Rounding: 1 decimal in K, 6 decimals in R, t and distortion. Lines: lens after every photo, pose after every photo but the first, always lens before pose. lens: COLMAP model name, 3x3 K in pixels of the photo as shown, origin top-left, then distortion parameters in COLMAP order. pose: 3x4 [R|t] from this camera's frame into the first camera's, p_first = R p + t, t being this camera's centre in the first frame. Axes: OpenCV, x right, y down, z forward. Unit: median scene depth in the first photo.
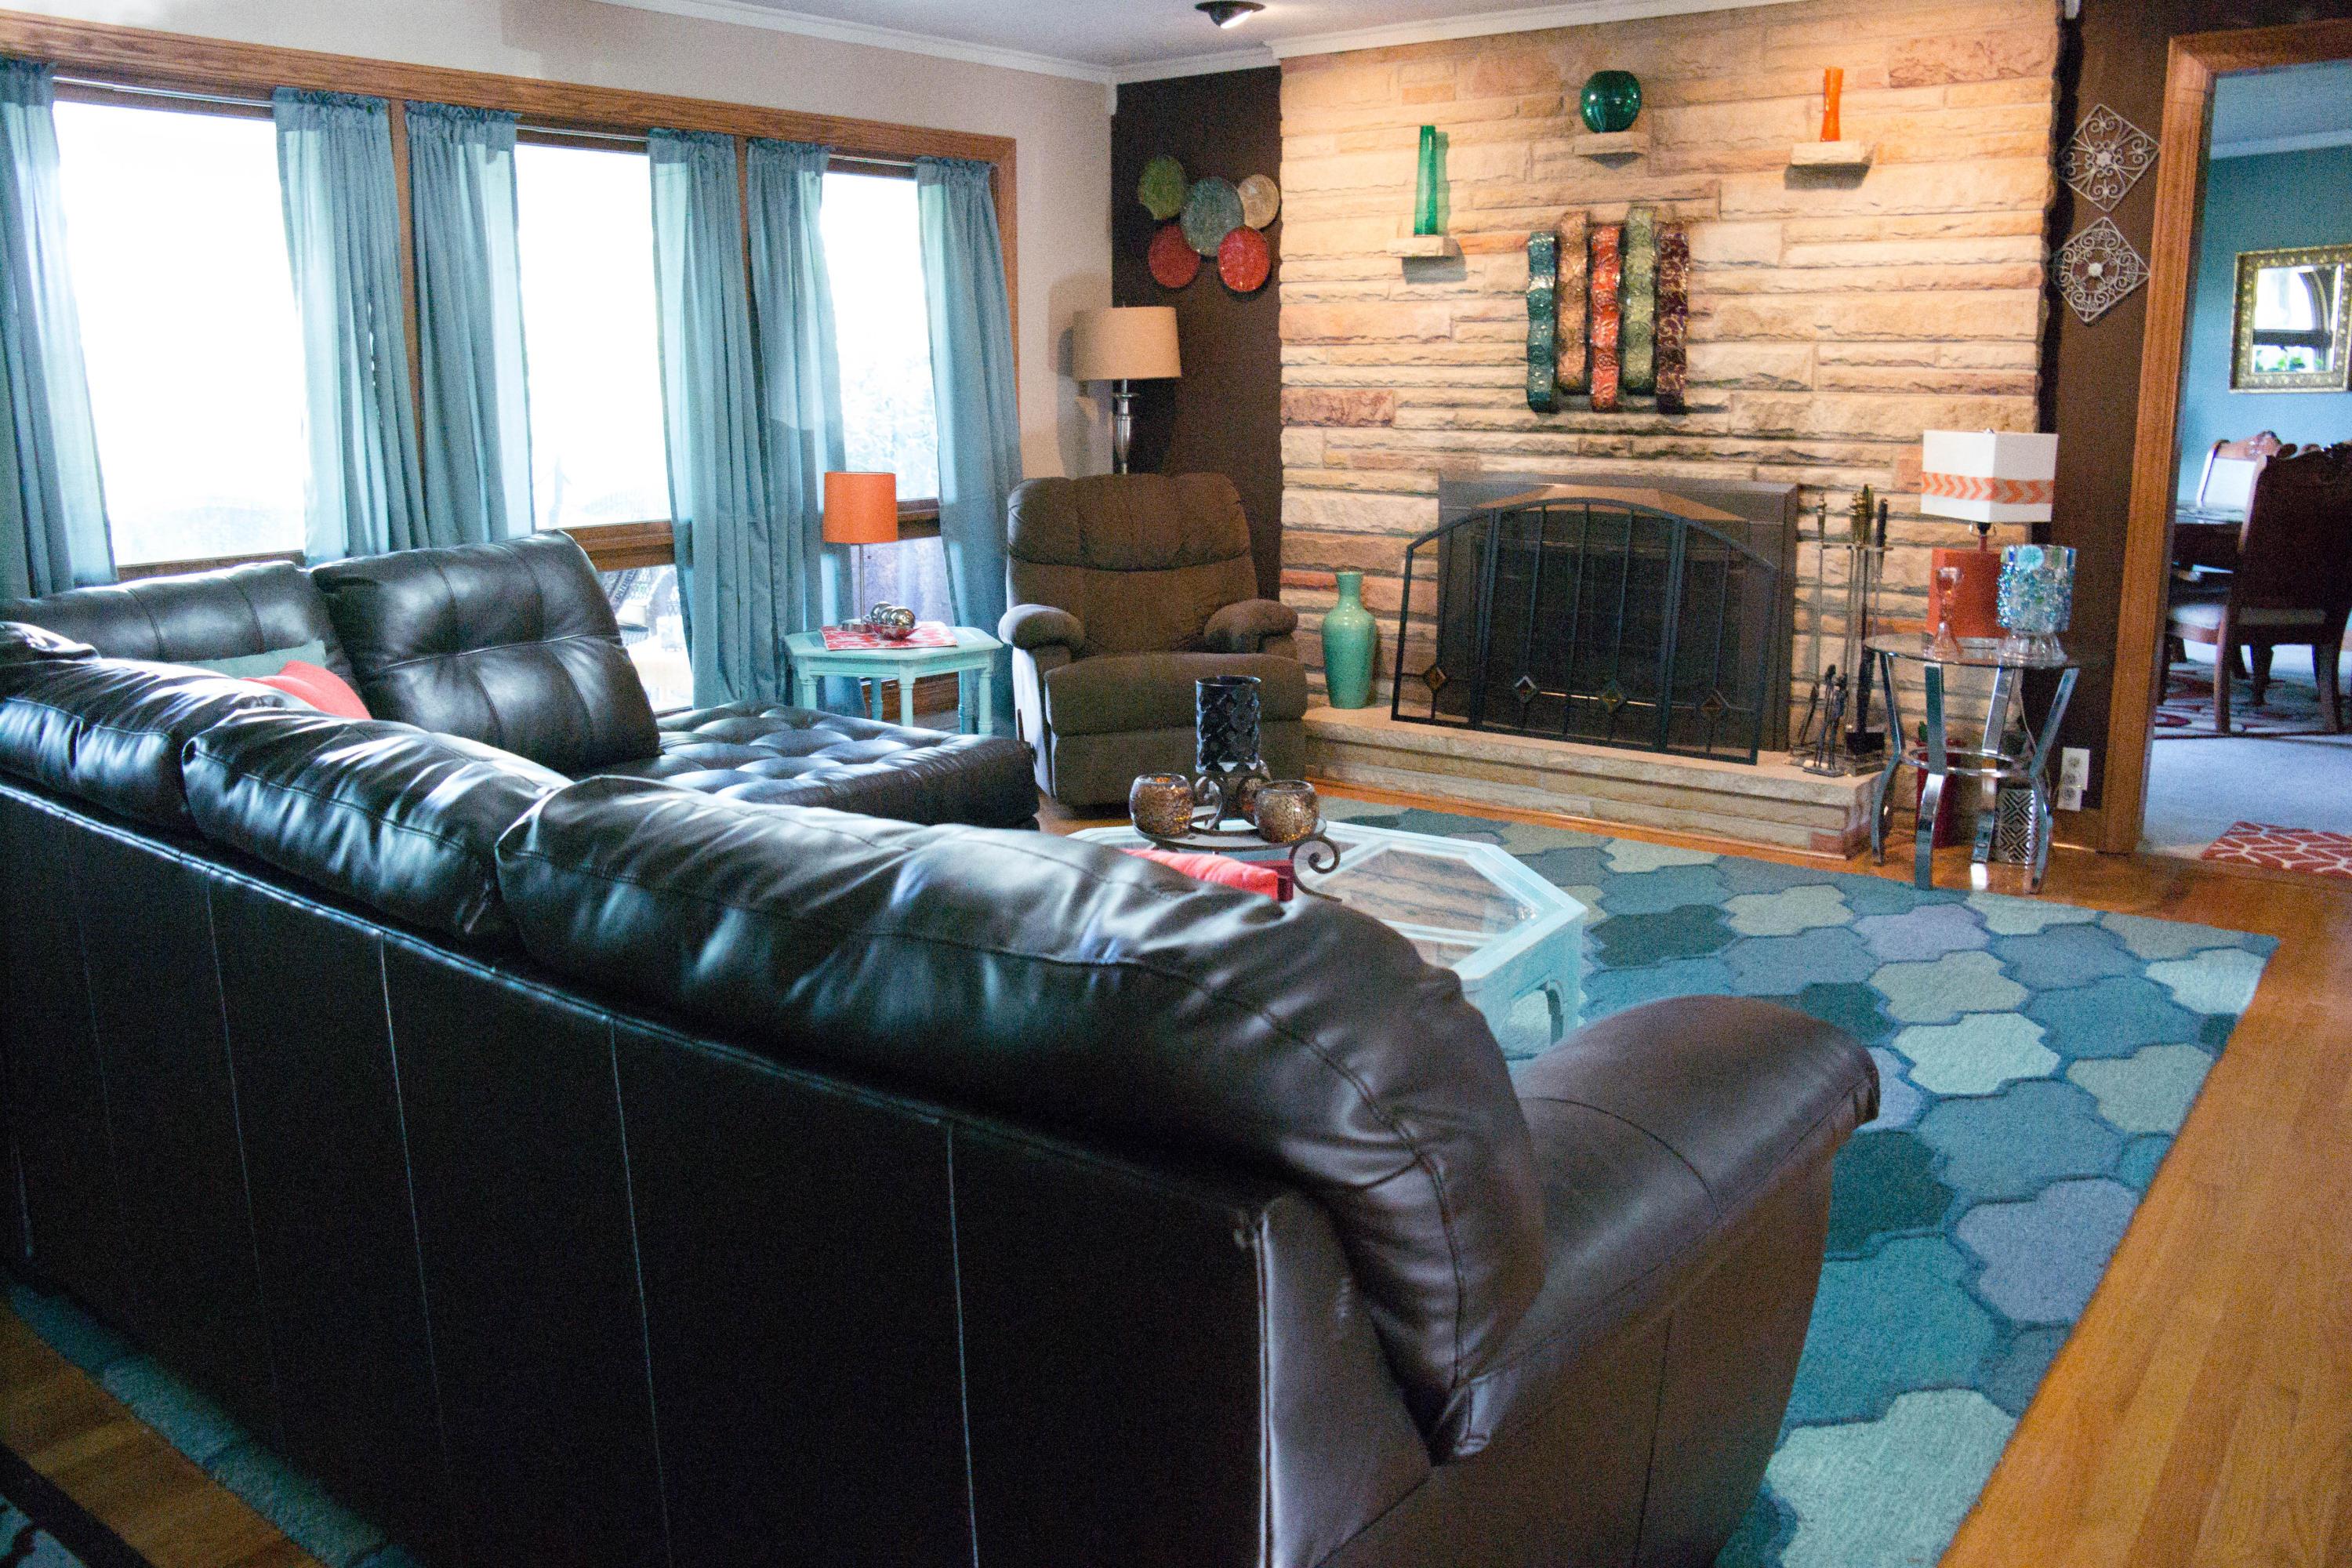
lens RADIAL K [[1853.0, 0, 1168.3], [0, 1853.0, 785.2], [0, 0, 1]] dist [-0.152647, 0.126347]
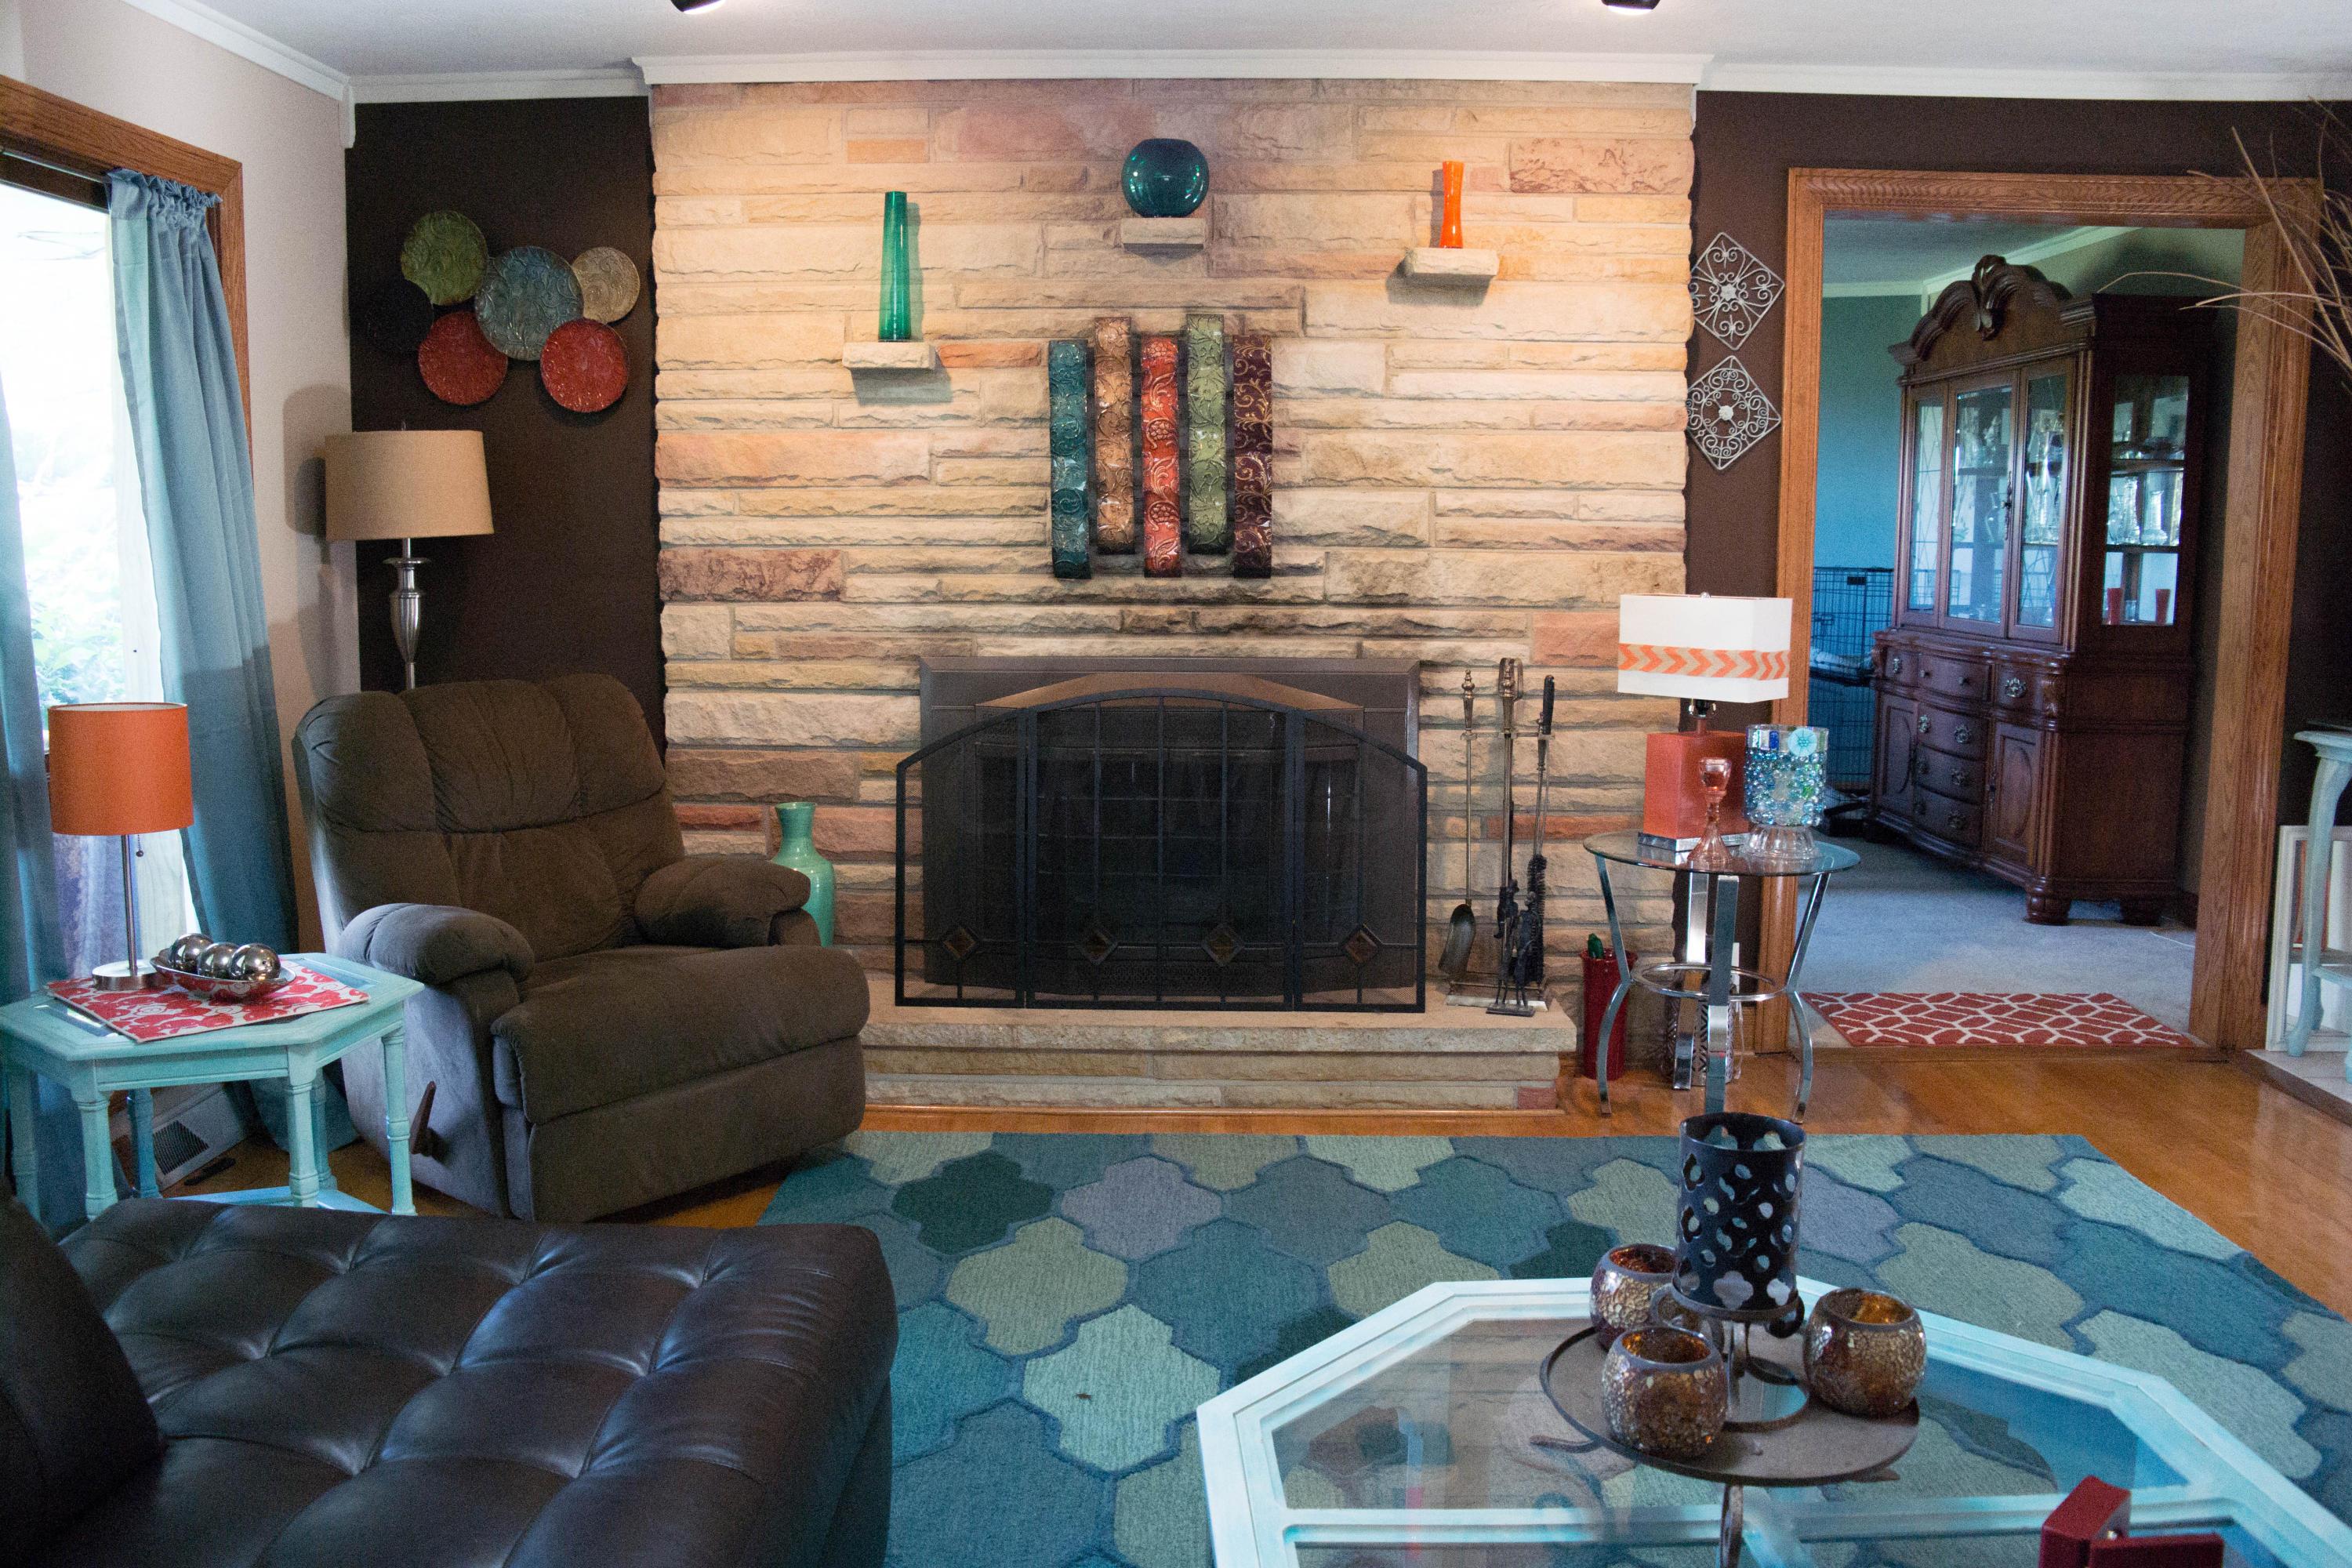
lens RADIAL K [[1853.0, 0, 1155.4], [0, 1853.0, 786.5], [0, 0, 1]] dist [-0.152647, 0.126347]
pose [[0.815218, -0.071937, 0.574669, -0.223167], [0.116626, 0.992320, -0.041225, -0.086162], [-0.567289, 0.100628, 0.817347, 0.380481]]
